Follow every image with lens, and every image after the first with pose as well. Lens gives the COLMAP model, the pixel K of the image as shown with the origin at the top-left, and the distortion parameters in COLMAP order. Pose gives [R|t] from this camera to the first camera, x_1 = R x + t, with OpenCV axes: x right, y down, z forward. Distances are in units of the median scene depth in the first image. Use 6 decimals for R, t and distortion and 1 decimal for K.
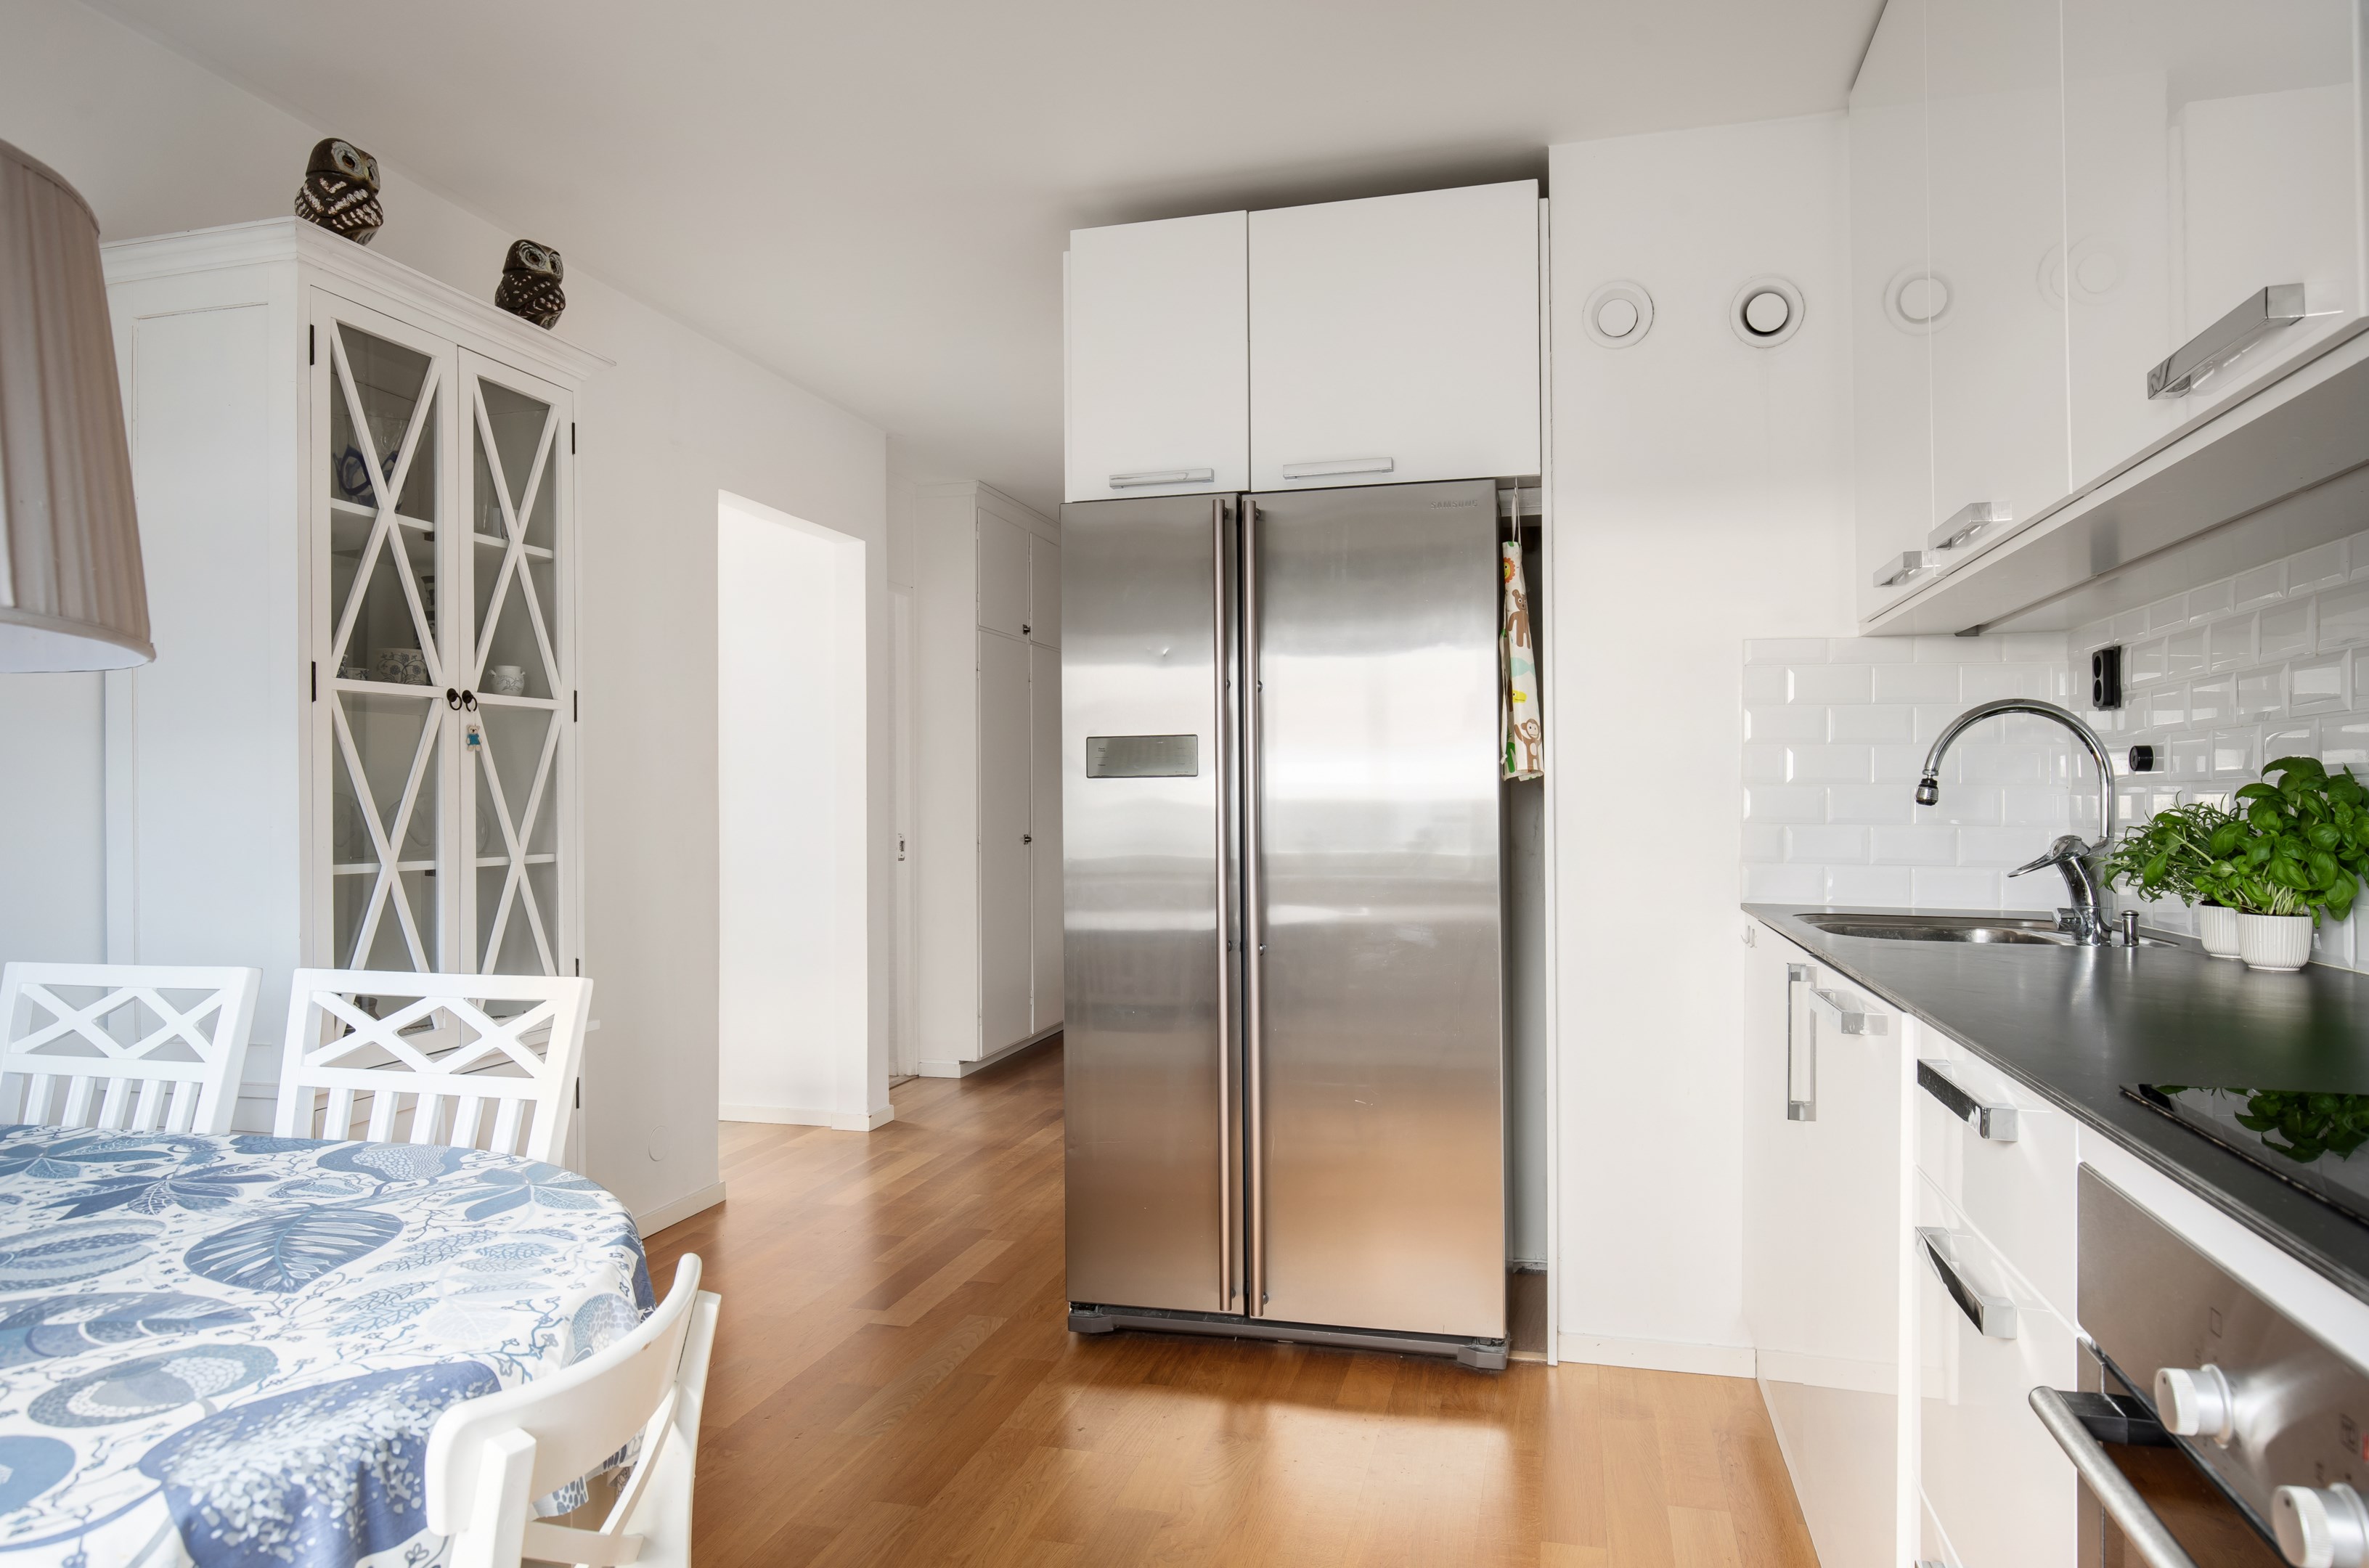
lens RADIAL K [[1457.1, 0, 1184.5], [0, 1457.1, 784.0], [0, 0, 1]] dist [-0.002109, -0.002531]
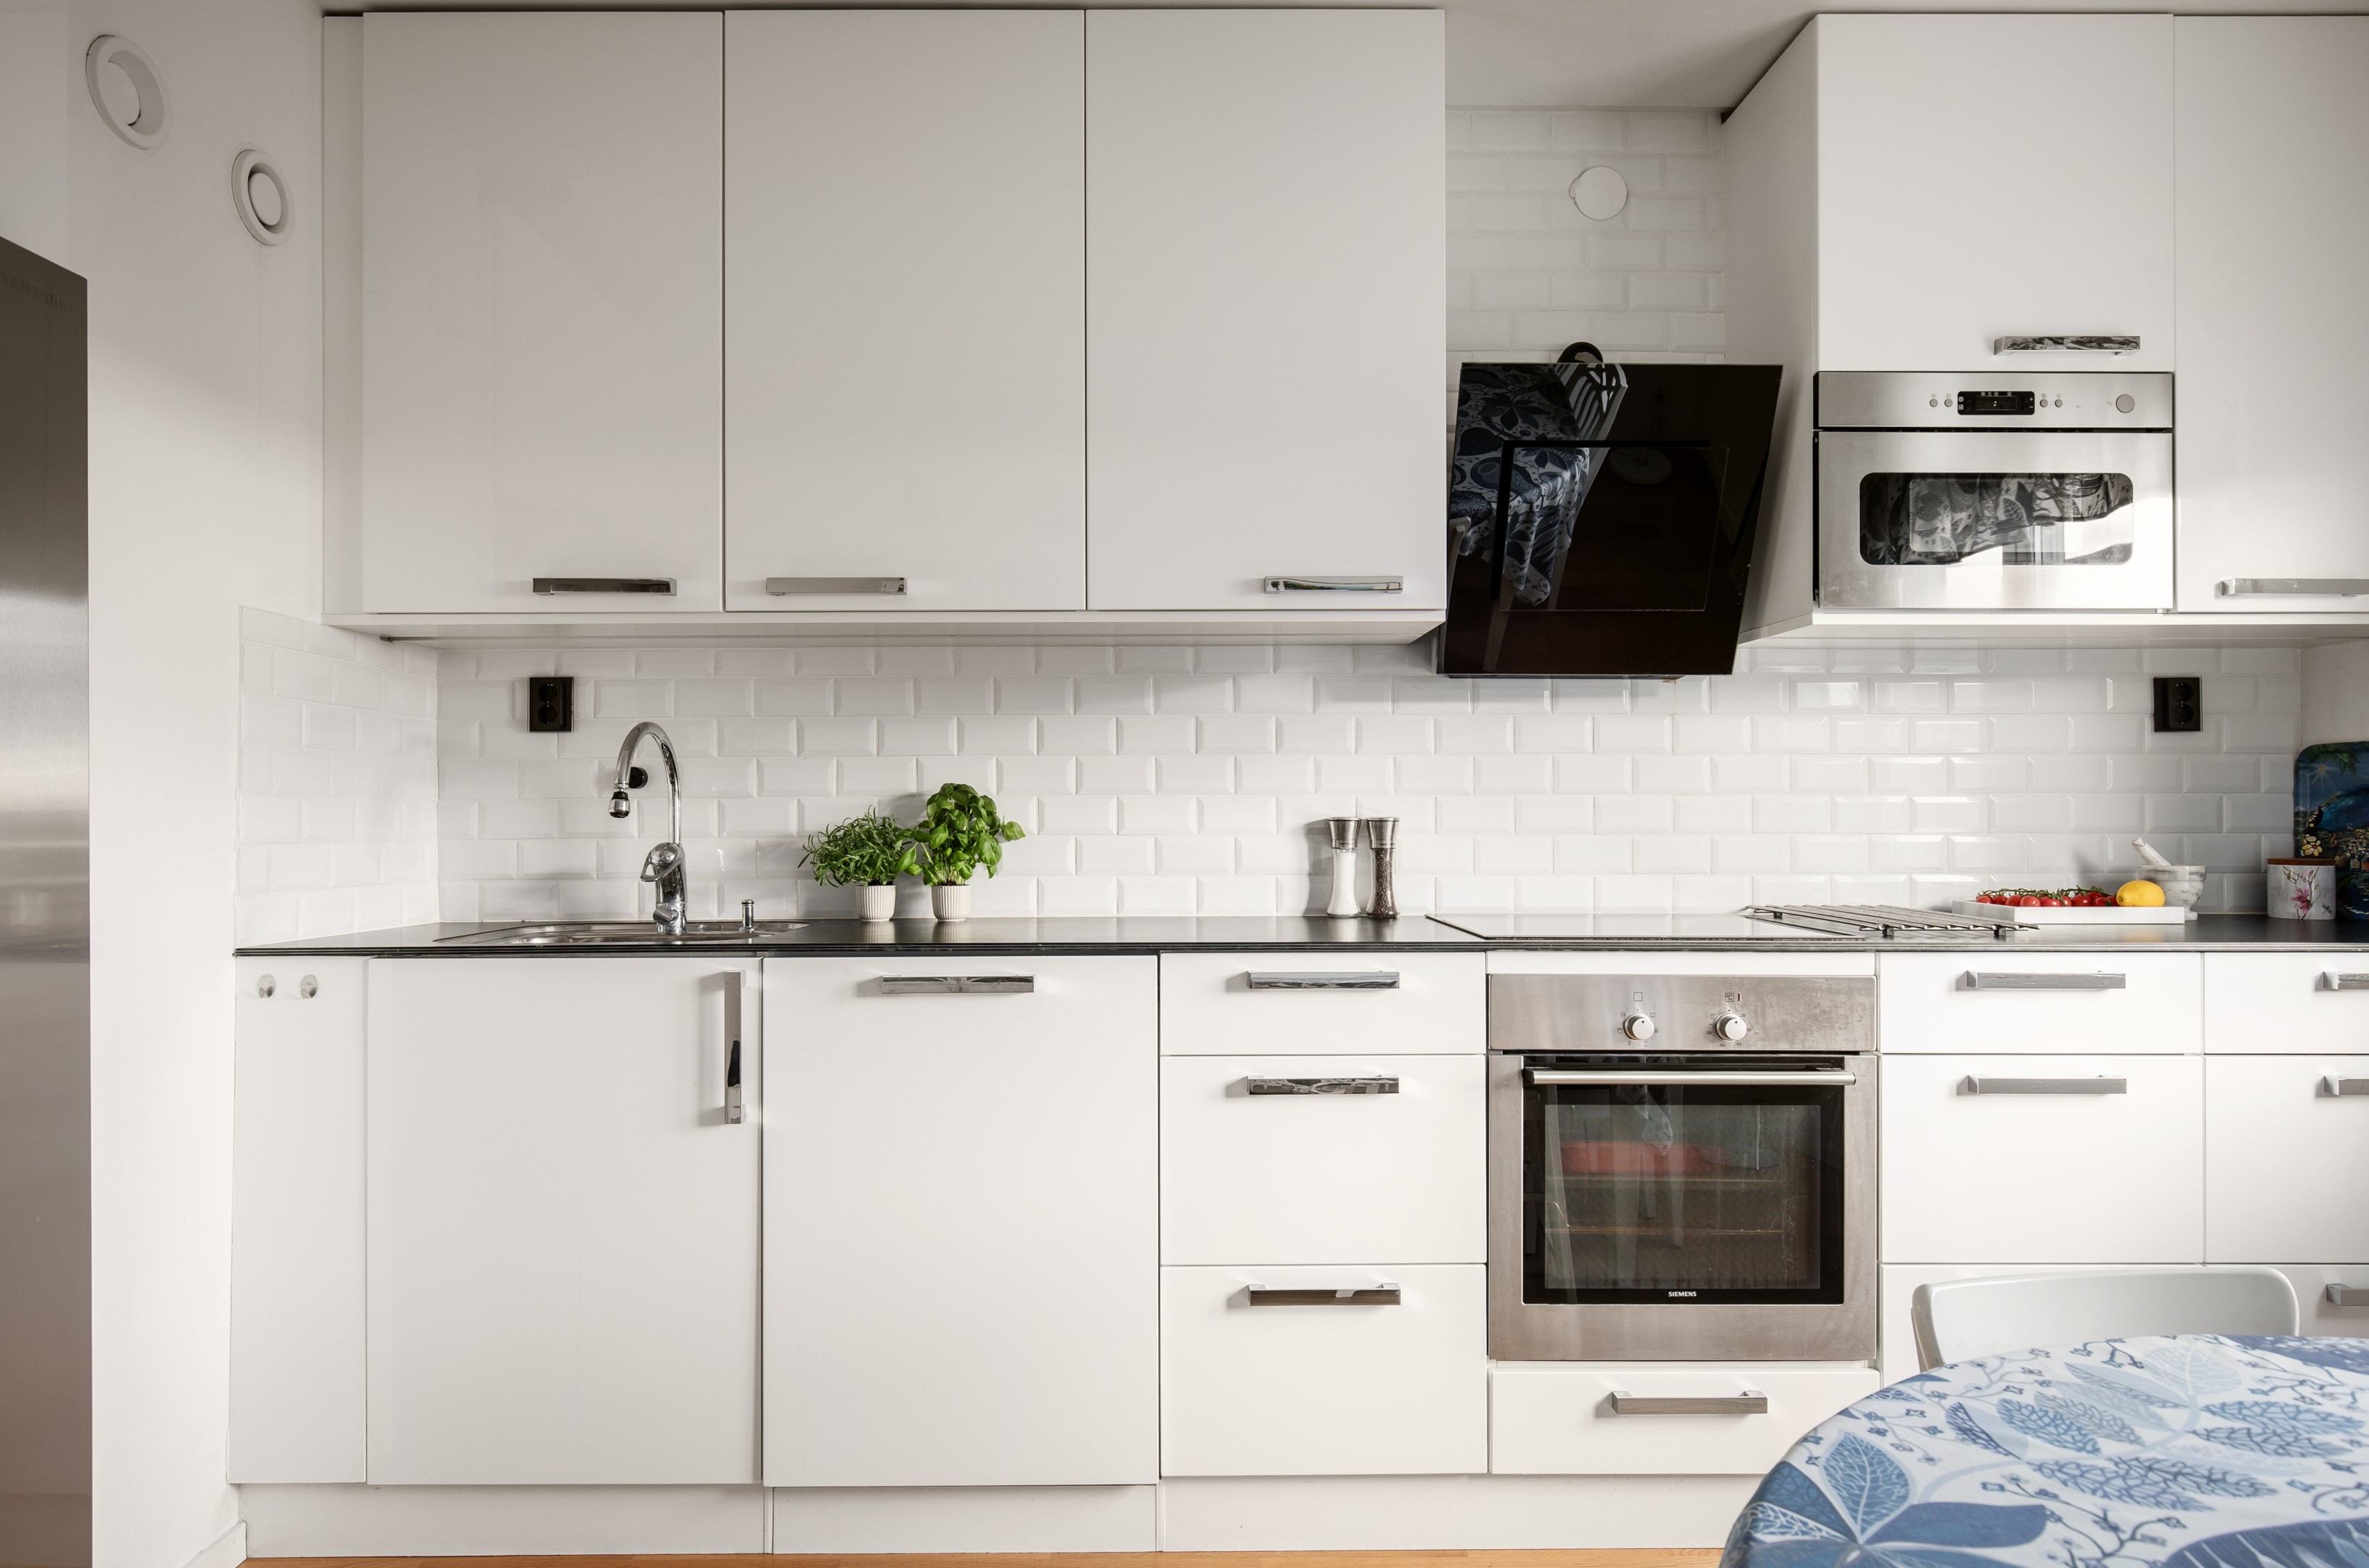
lens RADIAL K [[1380.2, 0, 1177.8], [0, 1380.2, 803.9], [0, 0, 1]] dist [-0.001654, 0.004143]
pose [[-0.265974, 0.009093, 0.963937, -1.057784], [-0.007700, 0.999904, -0.011557, 0.023506], [-0.963949, -0.010496, -0.265879, 1.680041]]
